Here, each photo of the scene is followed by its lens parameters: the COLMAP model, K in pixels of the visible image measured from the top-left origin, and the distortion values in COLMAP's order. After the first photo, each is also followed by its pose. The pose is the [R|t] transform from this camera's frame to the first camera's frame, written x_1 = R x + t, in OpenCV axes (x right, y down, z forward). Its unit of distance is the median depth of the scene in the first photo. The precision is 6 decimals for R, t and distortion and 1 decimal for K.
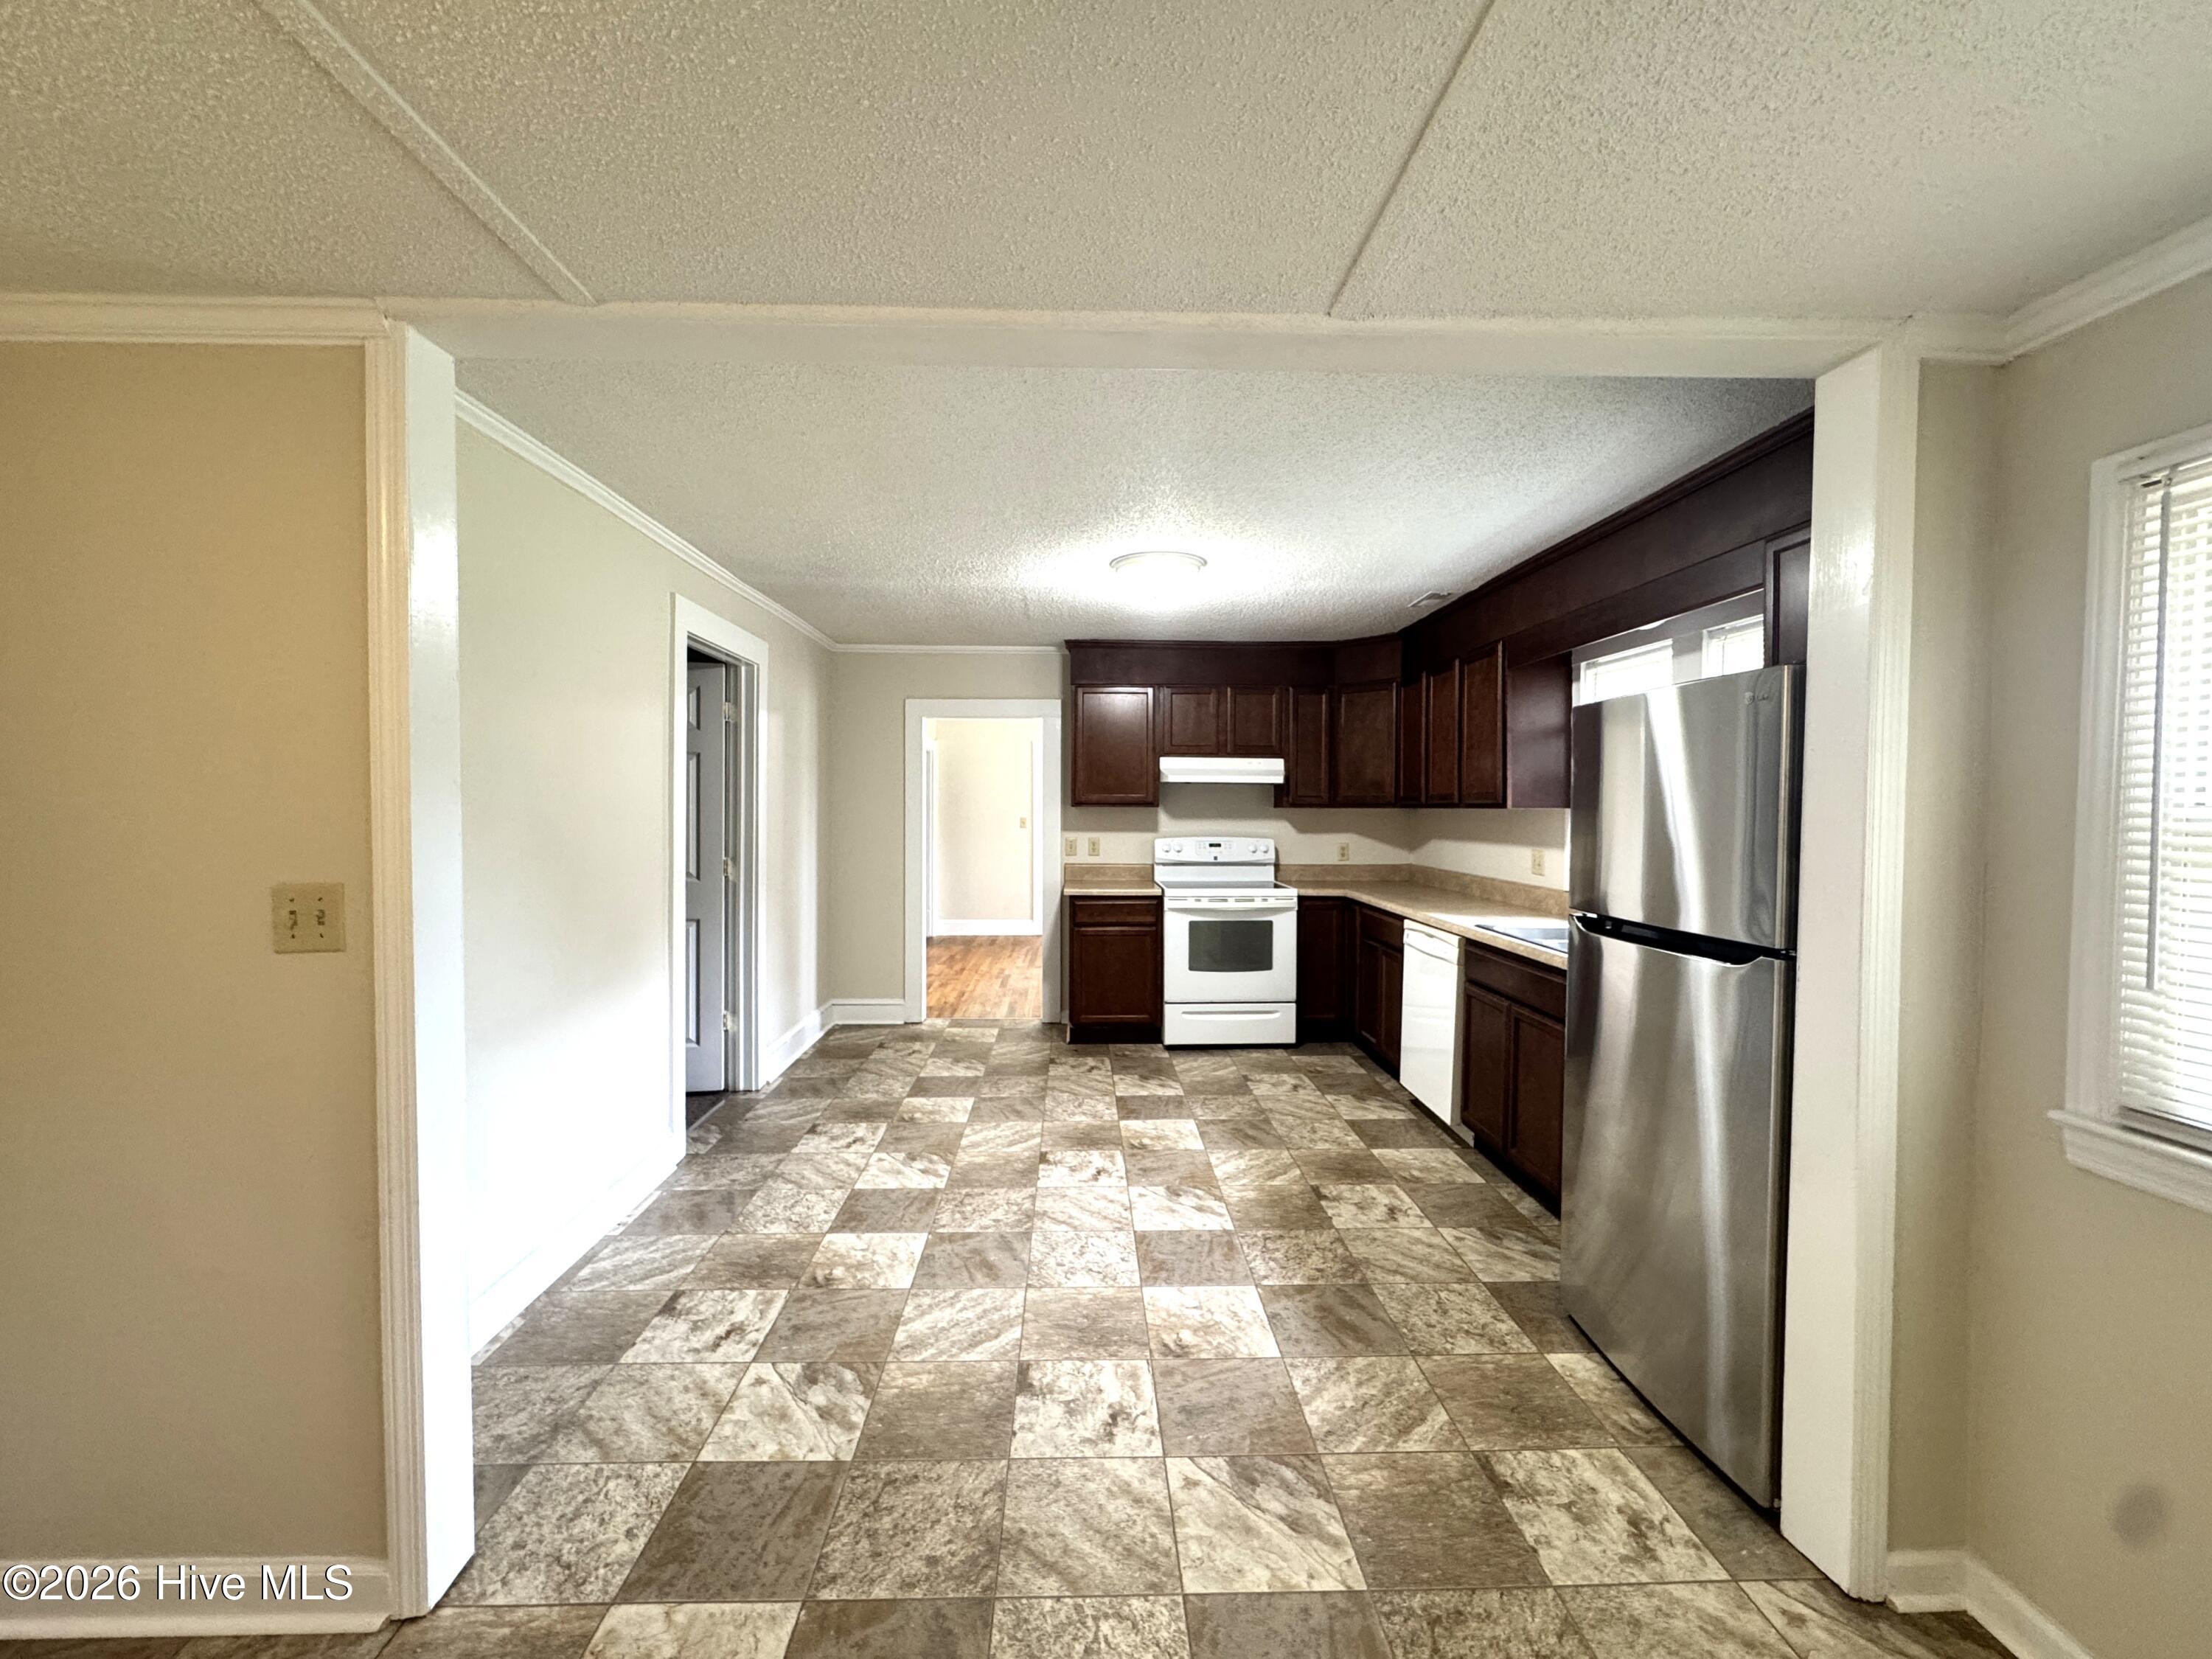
lens RADIAL K [[904.1, 0, 1091.3], [0, 904.1, 832.1], [0, 0, 1]] dist [-0.000478, -0.000368]
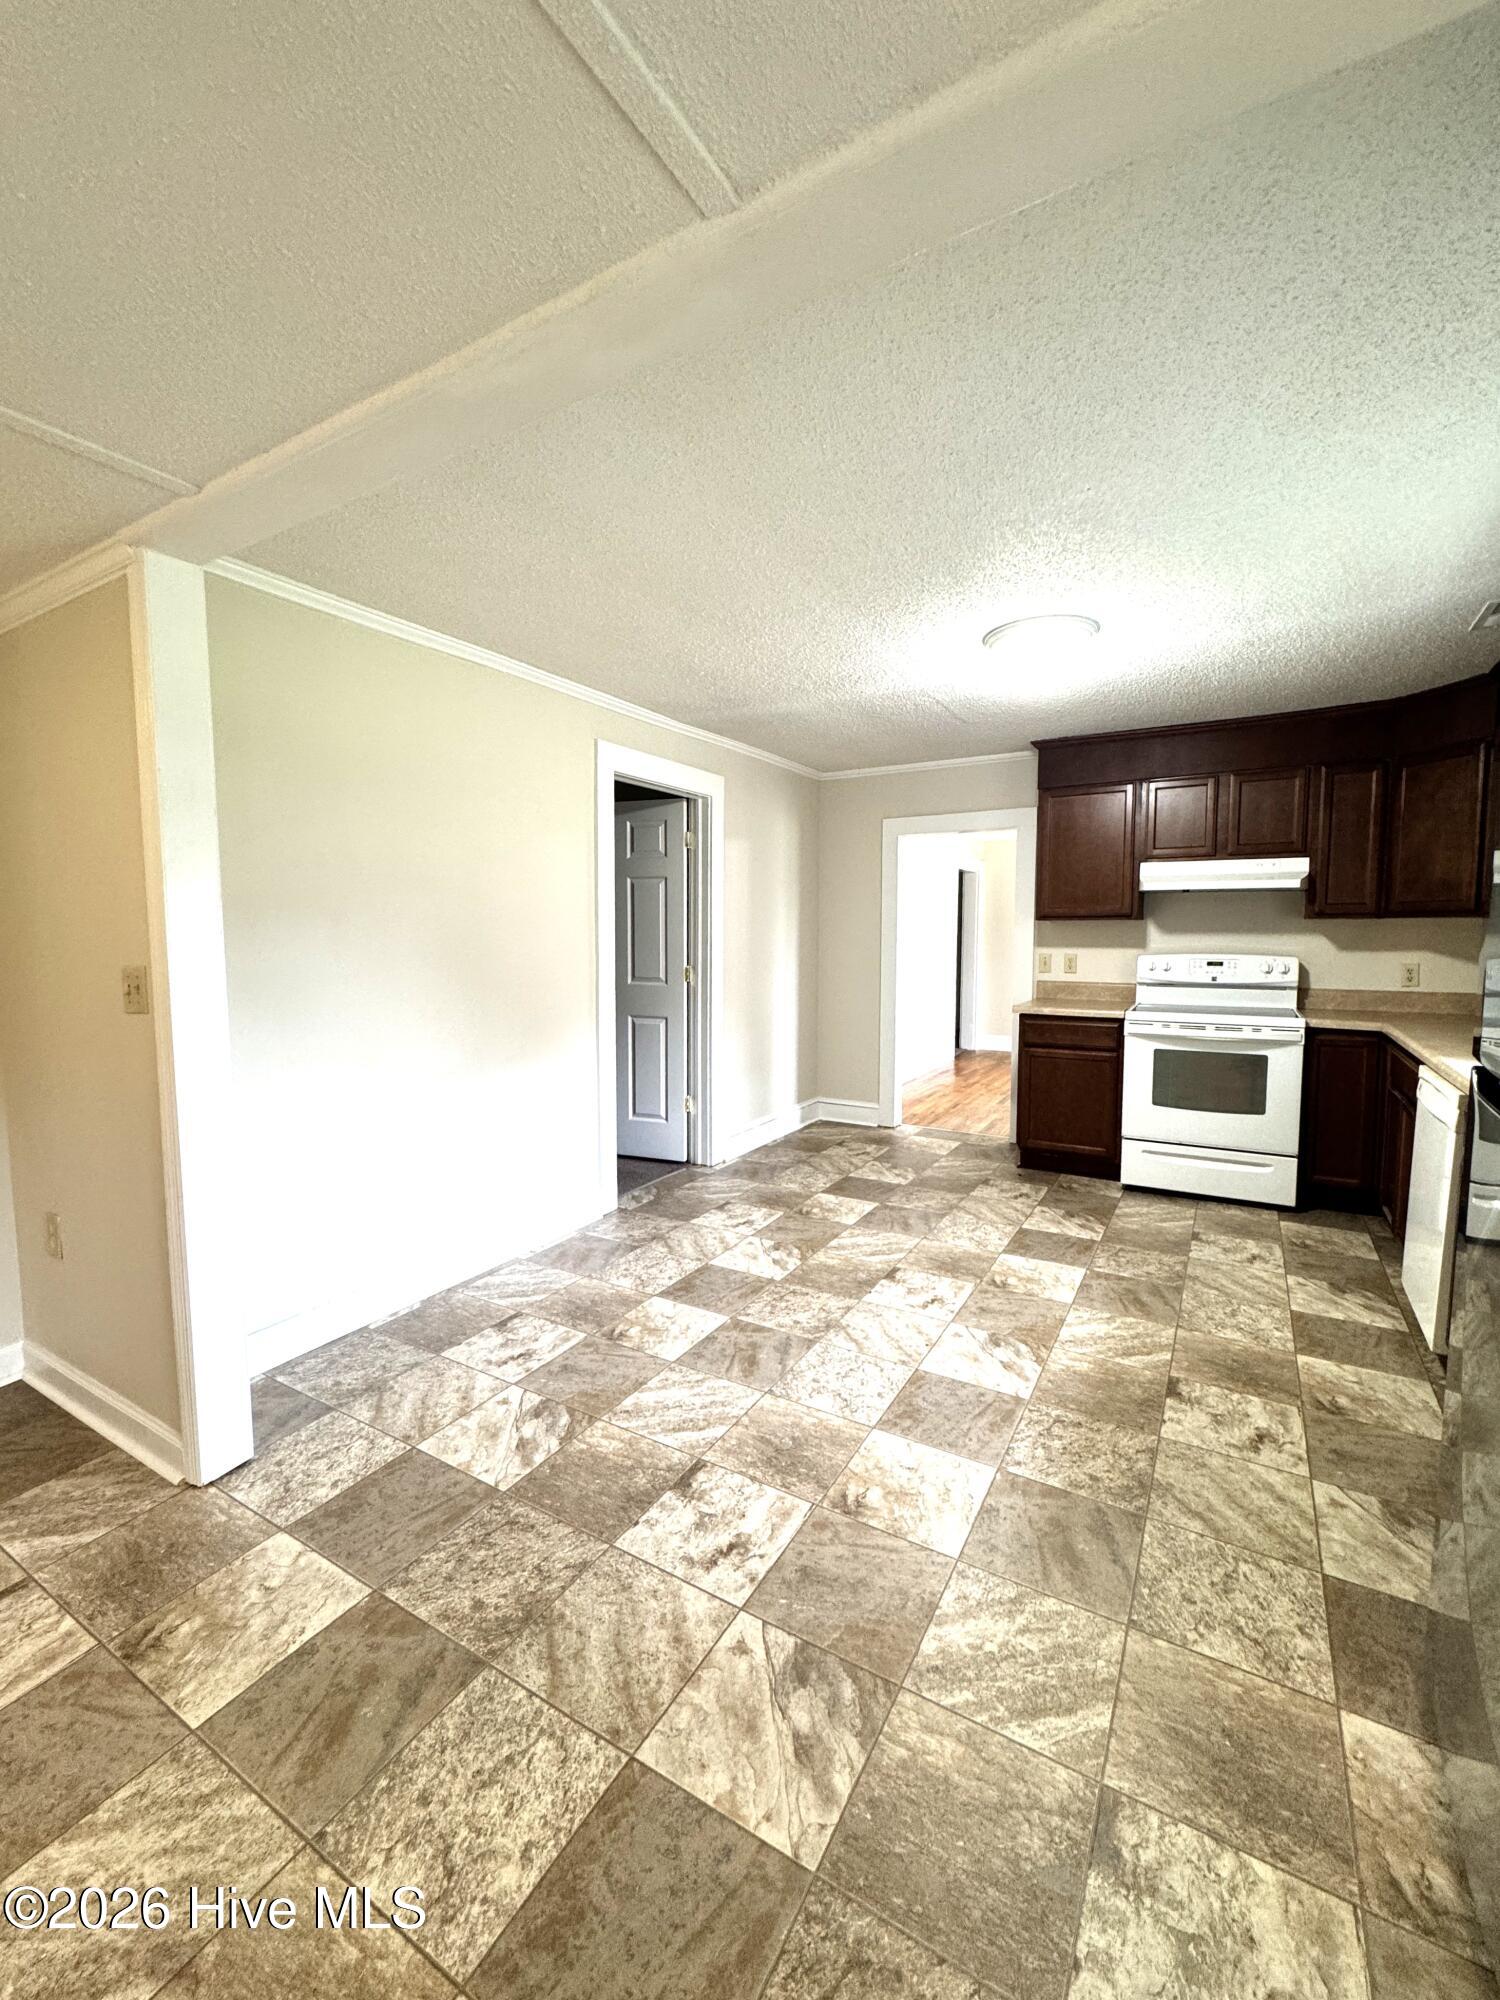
lens RADIAL K [[817.5, 0, 751.8], [0, 817.5, 996.0], [0, 0, 1]] dist [-0.000478, -0.000368]
pose [[0.848037, 0.036242, -0.528697, 0.364568], [-0.008642, 0.998472, 0.054583, 0.013853], [0.529867, -0.041719, 0.847054, 0.231674]]
